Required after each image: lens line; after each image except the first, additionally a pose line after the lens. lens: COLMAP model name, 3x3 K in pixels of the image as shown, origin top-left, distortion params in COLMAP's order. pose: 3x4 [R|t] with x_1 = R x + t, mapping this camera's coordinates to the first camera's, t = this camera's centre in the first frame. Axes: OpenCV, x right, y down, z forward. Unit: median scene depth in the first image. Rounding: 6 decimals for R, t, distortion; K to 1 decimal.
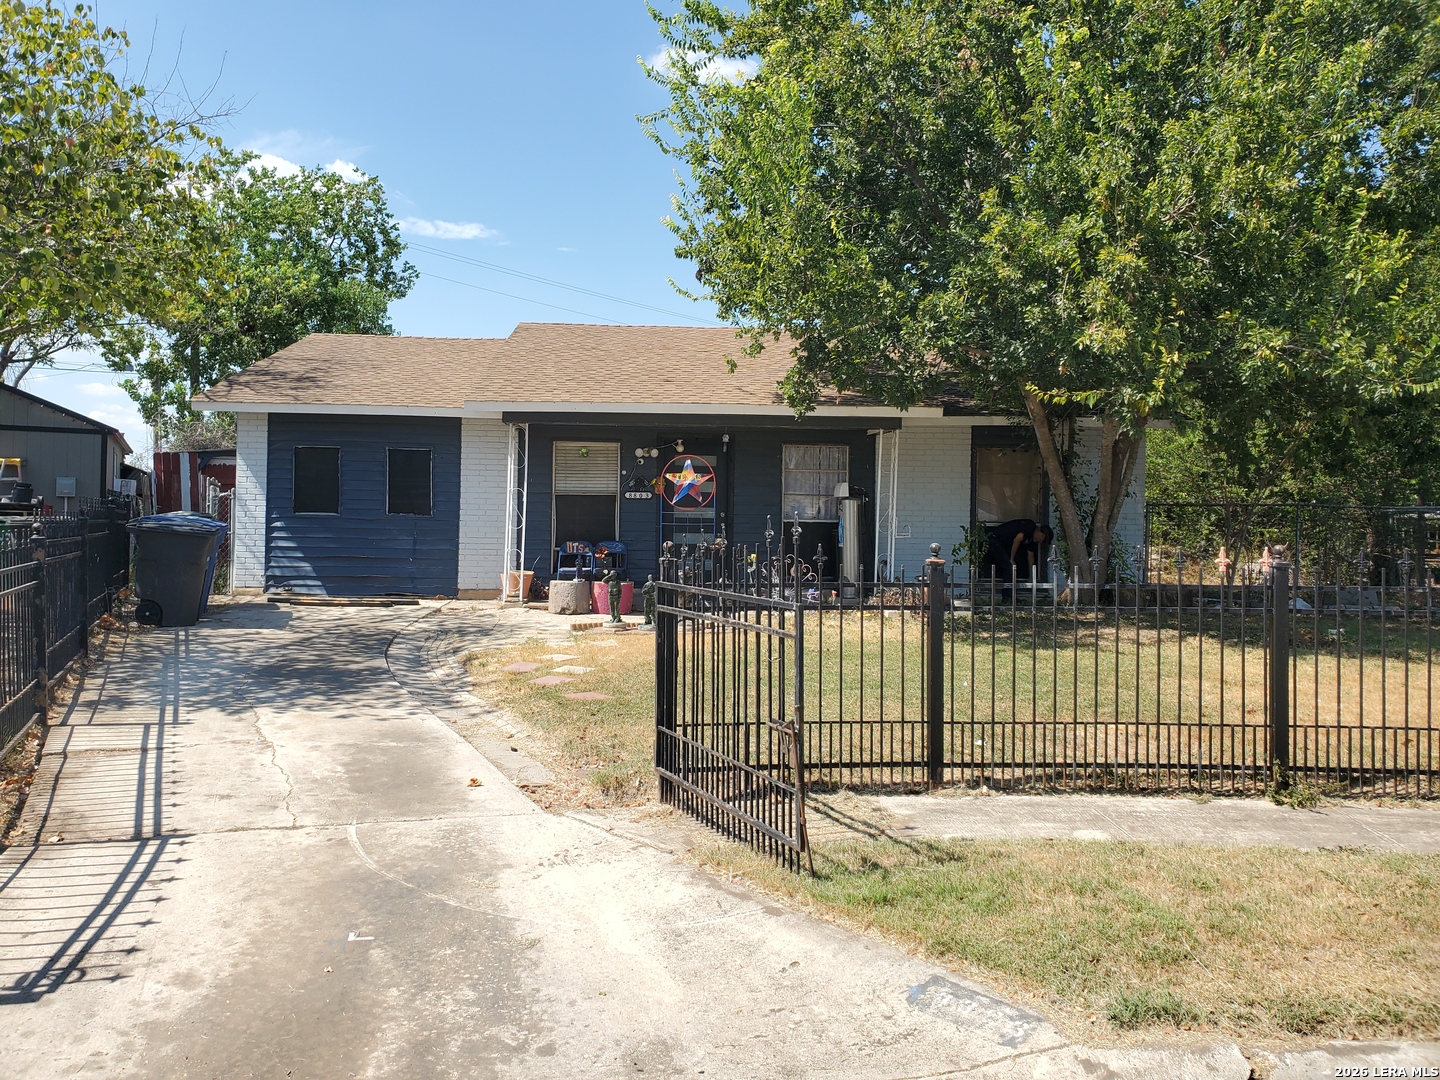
lens RADIAL K [[1090.1, 0, 723.5], [0, 1090.1, 512.6], [0, 0, 1]] dist [0.007991, 0.011296]
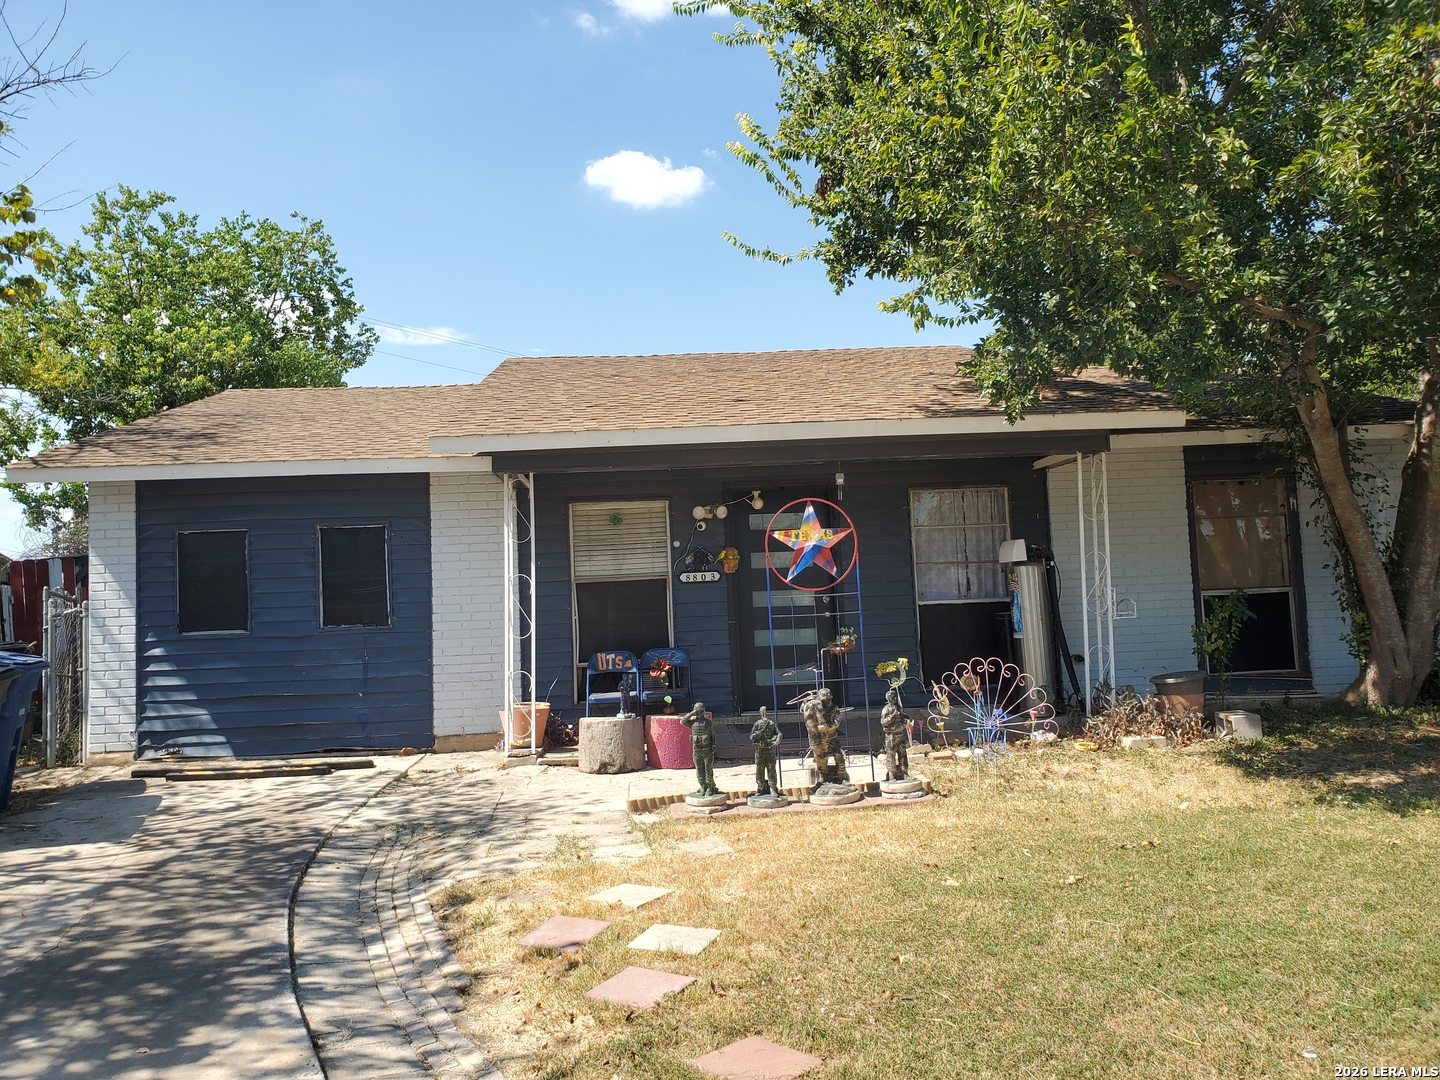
lens RADIAL K [[1121.9, 0, 714.6], [0, 1121.9, 537.6], [0, 0, 1]] dist [0.018955, 0.007173]
pose [[0.998388, -0.056652, 0.003560, -0.078448], [0.056764, 0.996526, -0.060937, 0.002621], [-0.000095, 0.061041, 0.998135, 0.351203]]
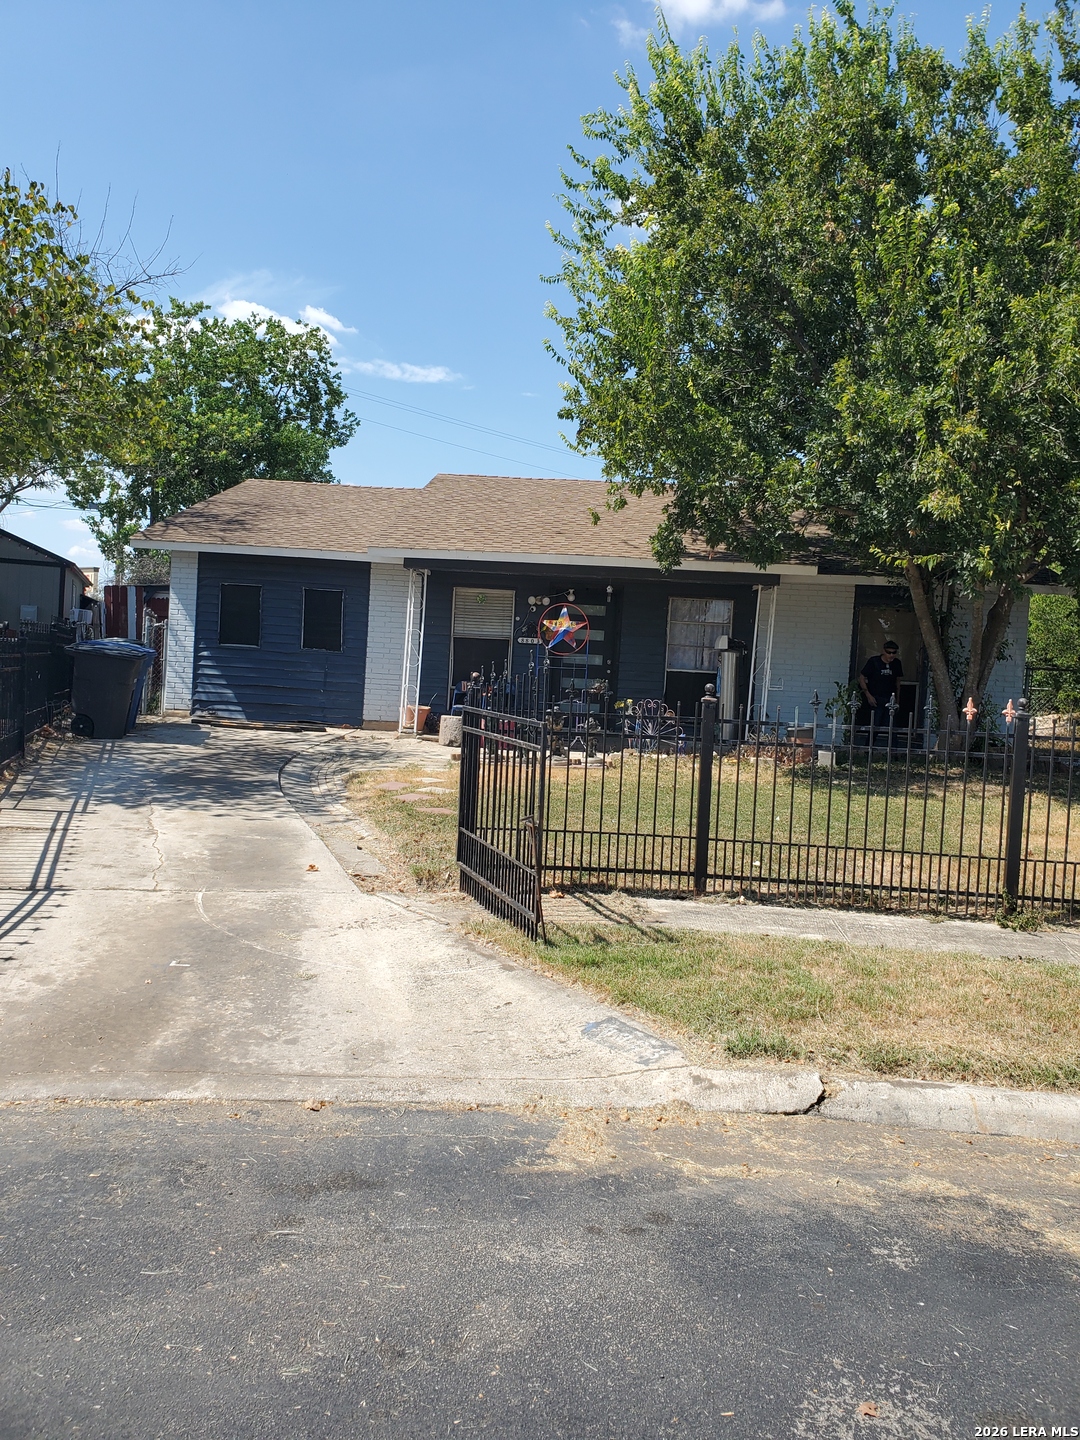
lens RADIAL K [[1077.9, 0, 574.3], [0, 1077.9, 718.9], [0, 0, 1]] dist [0.040578, -0.081567]
pose [[0.995256, 0.044006, -0.086774, 0.067353], [-0.039552, 0.997842, 0.052404, 0.004760], [0.088893, -0.048724, 0.994849, -0.062551]]
